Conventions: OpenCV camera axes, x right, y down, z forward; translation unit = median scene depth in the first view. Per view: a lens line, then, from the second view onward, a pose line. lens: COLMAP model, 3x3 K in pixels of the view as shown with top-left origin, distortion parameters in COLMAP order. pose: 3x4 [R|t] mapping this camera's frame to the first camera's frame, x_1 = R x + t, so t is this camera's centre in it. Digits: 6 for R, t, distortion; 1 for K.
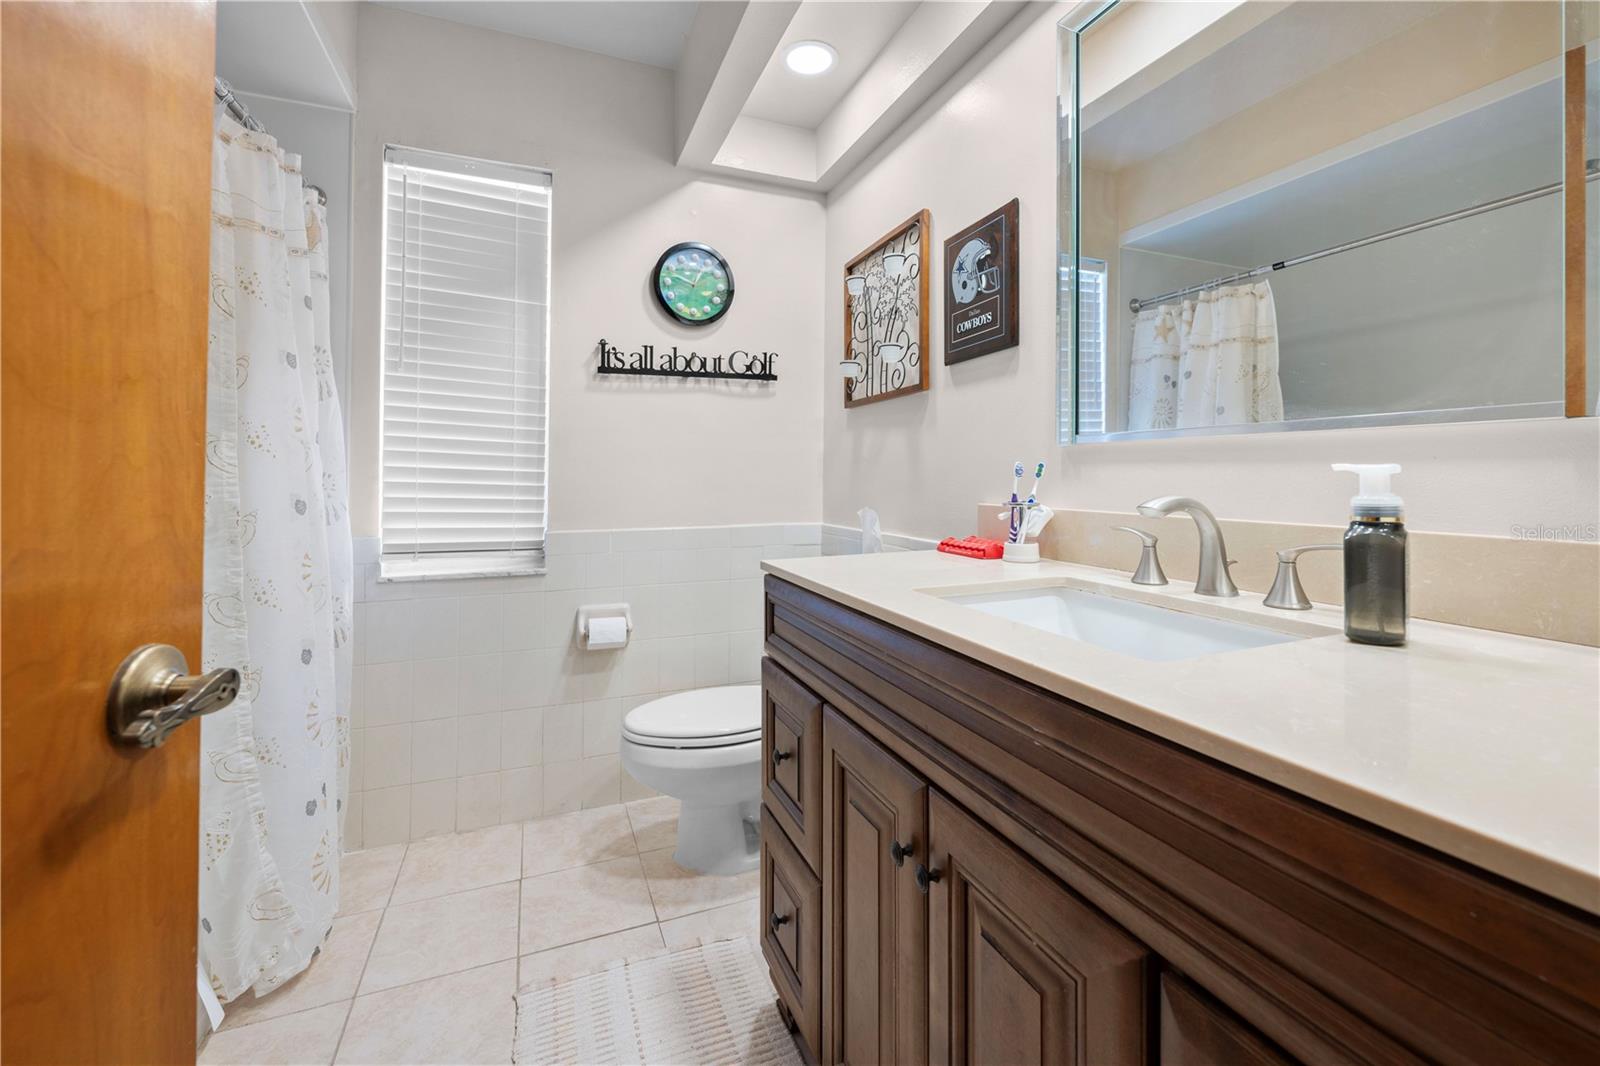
lens RADIAL K [[652.9, 0, 800.6], [0, 652.9, 493.5], [0, 0, 1]] dist [-0.003494, 0.000133]
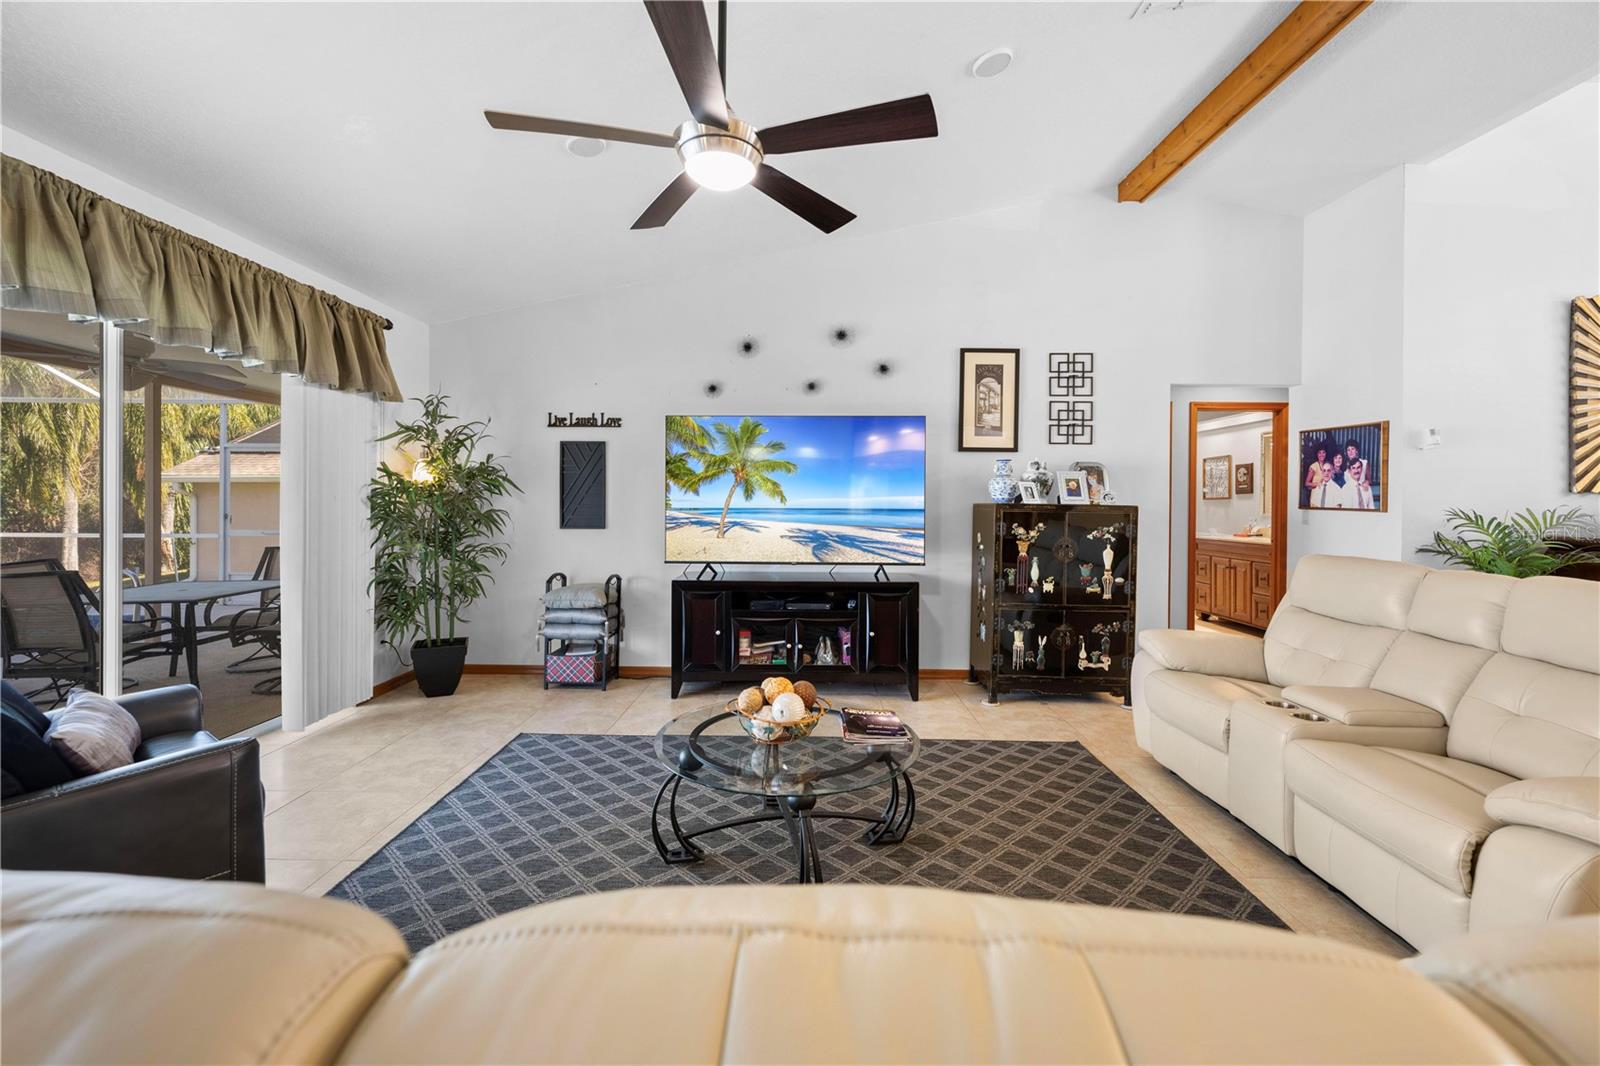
lens RADIAL K [[647.5, 0, 800.7], [0, 647.5, 506.3], [0, 0, 1]] dist [-0.000589, 0.000179]
pose [[0.922424, 0.002262, -0.386172, -0.727955], [-0.007974, 0.999881, -0.013189, -0.039864], [0.386097, 0.015246, 0.922332, -3.797986]]
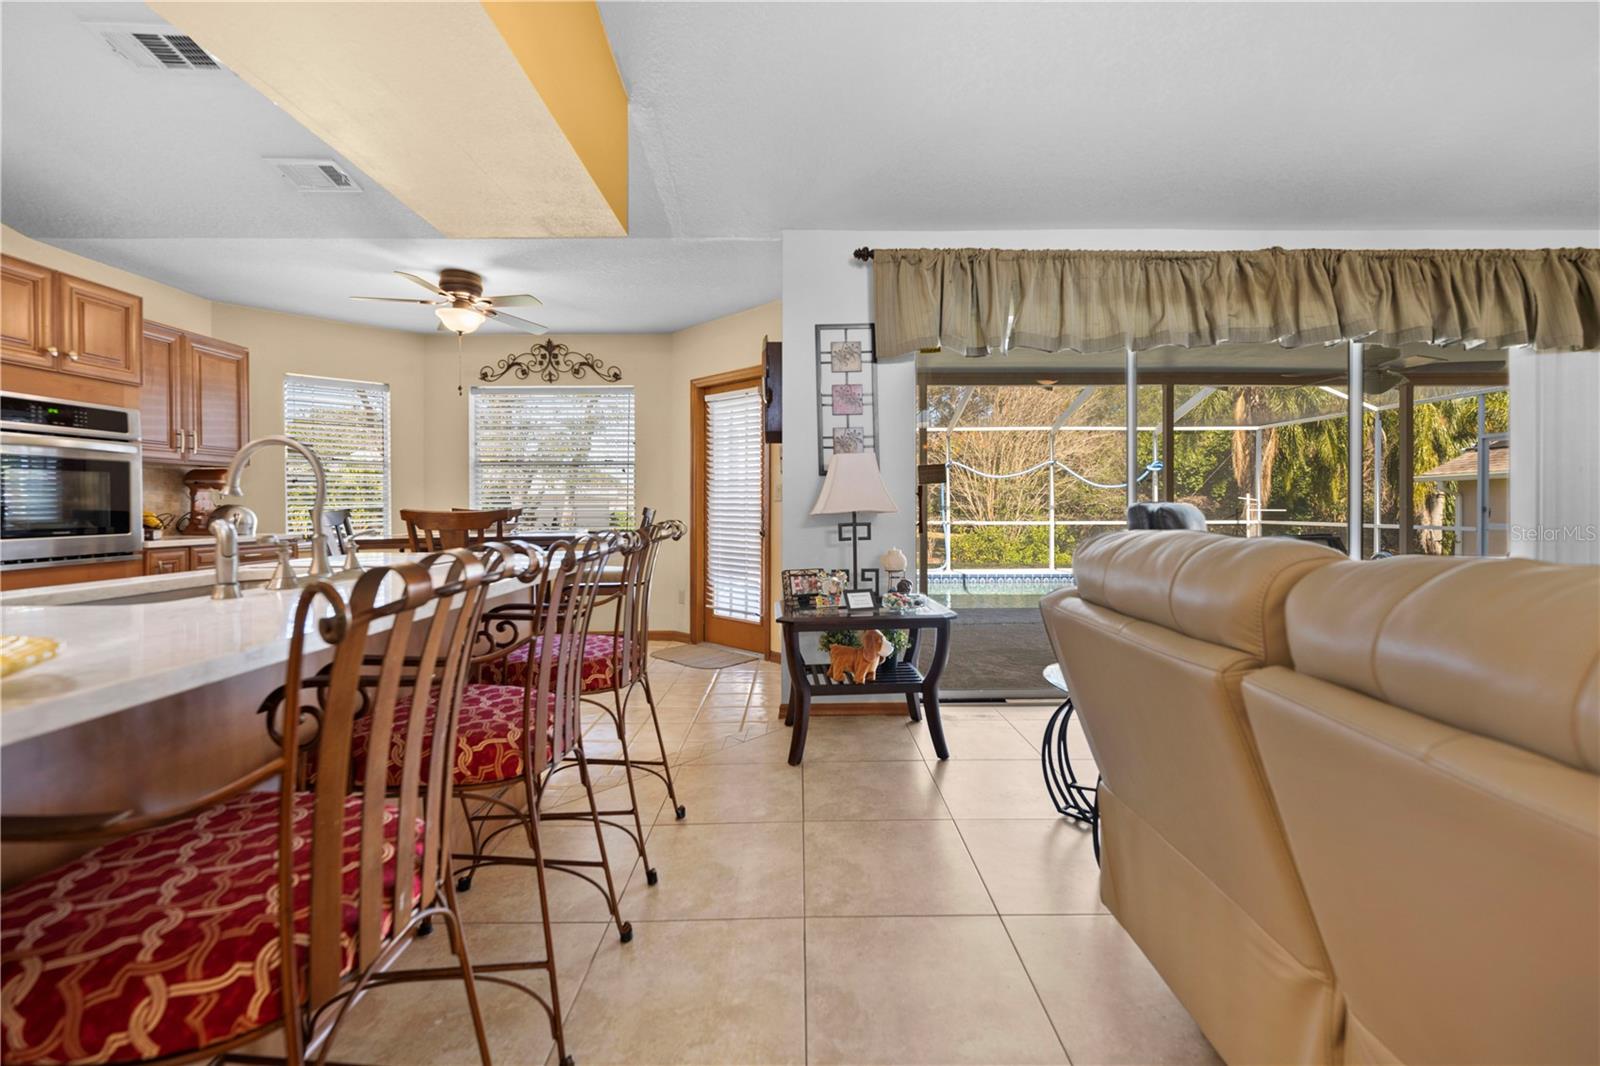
lens RADIAL K [[647.5, 0, 800.7], [0, 647.5, 506.3], [0, 0, 1]] dist [-0.000589, 0.000179]
pose [[-0.373846, -0.004765, -0.927479, -0.326539], [-0.018700, 0.999822, 0.002401, 0.058227], [0.927302, 0.018241, -0.373868, -3.858287]]
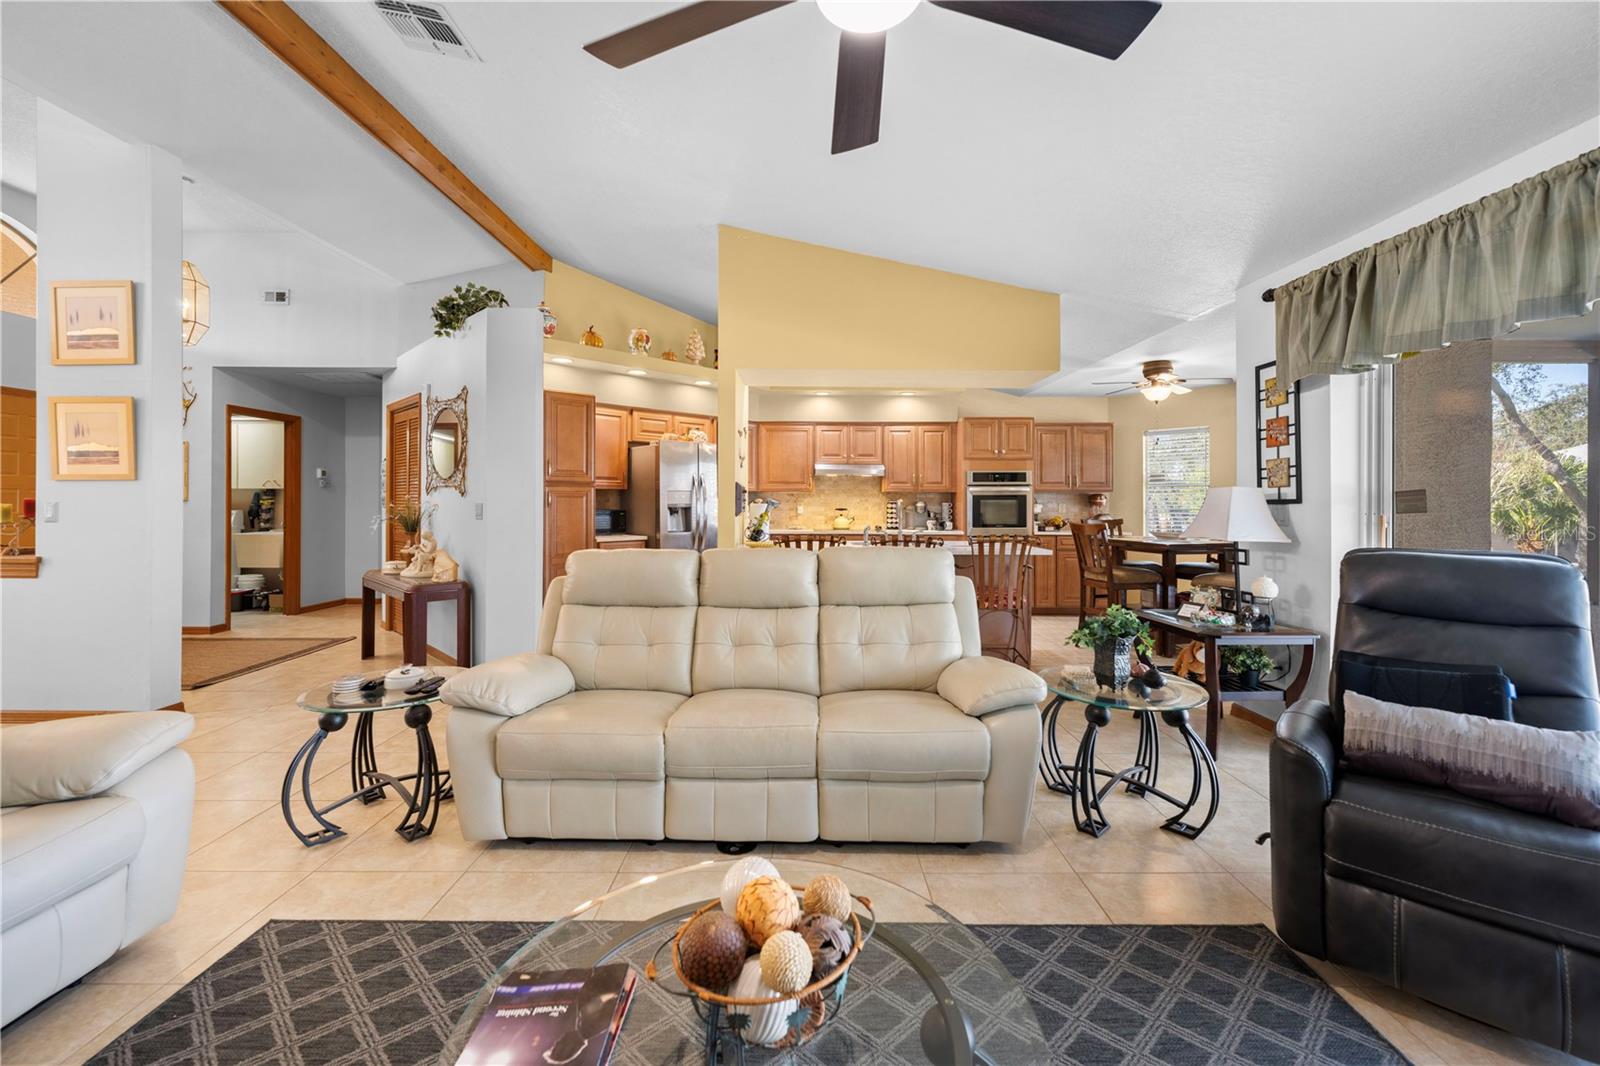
lens RADIAL K [[652.9, 0, 800.6], [0, 652.9, 493.5], [0, 0, 1]] dist [-0.003494, 0.000133]
pose [[-0.926907, -0.007761, 0.375210, -1.497923], [-0.003135, 0.999911, 0.012938, -0.080927], [-0.375277, 0.010816, -0.926850, -2.094335]]
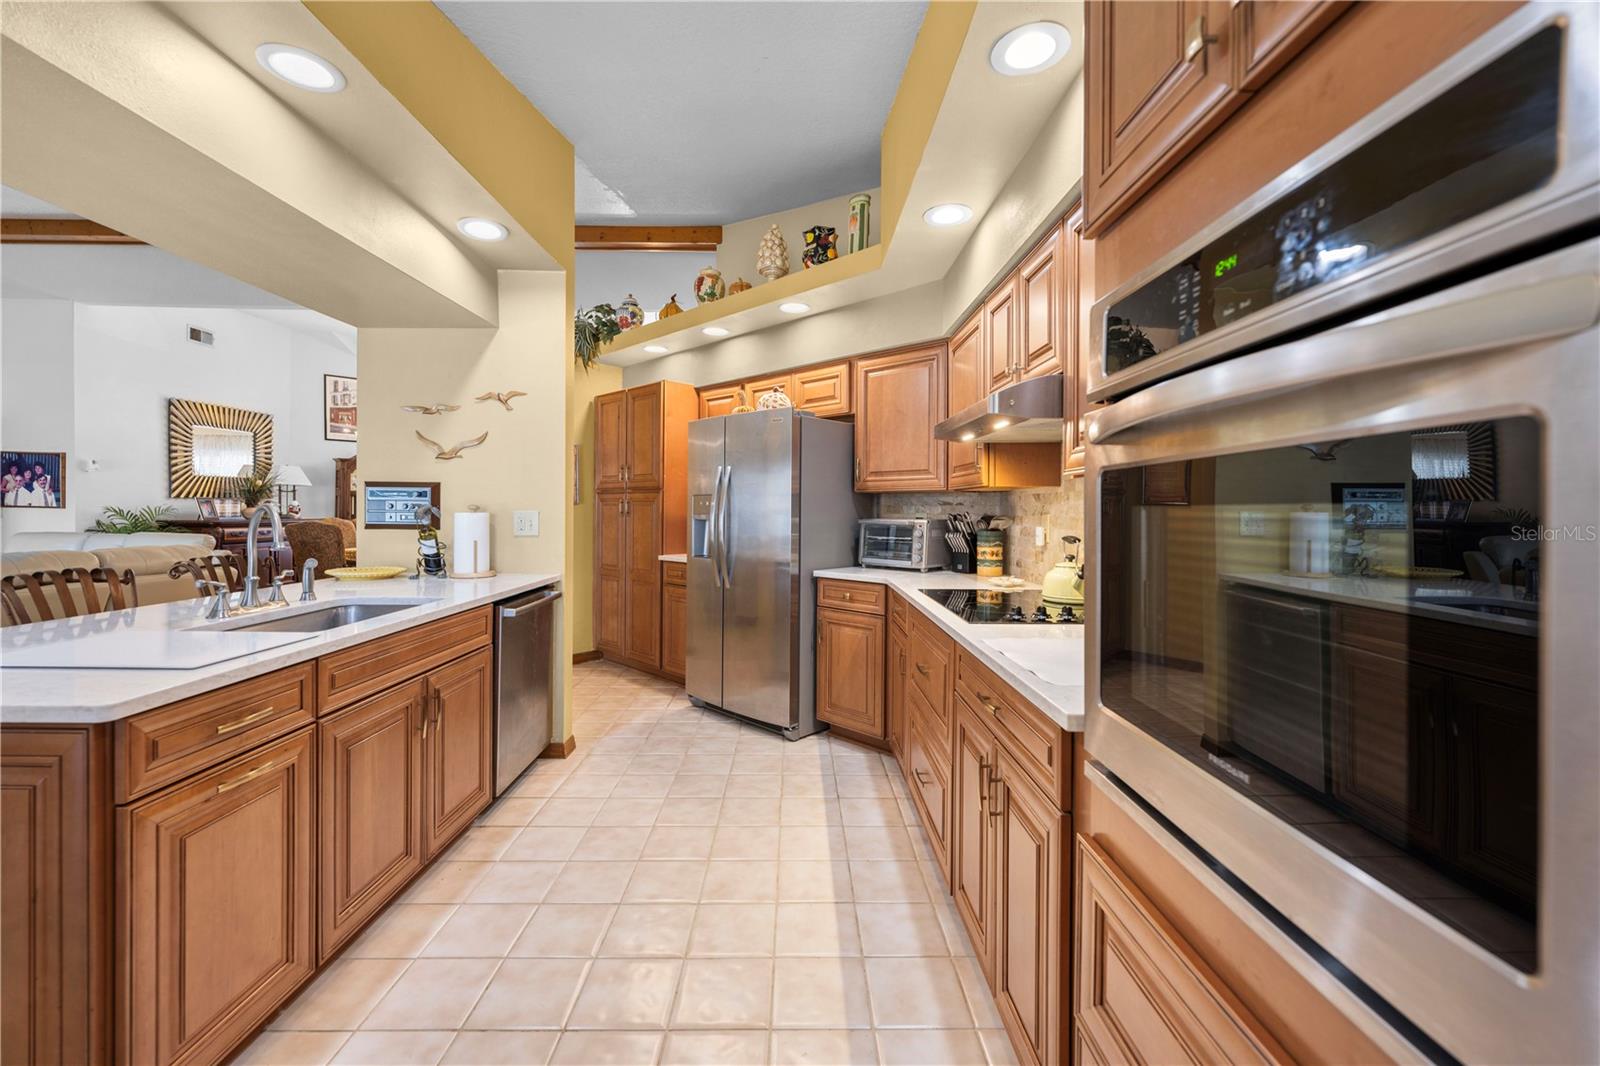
lens RADIAL K [[647.5, 0, 800.7], [0, 647.5, 506.3], [0, 0, 1]] dist [-0.000589, 0.000179]
pose [[0.364972, -0.003619, 0.931012, -1.580687], [0.017060, 0.999851, -0.002801, 0.002859], [-0.930862, 0.016905, 0.364979, -6.079780]]
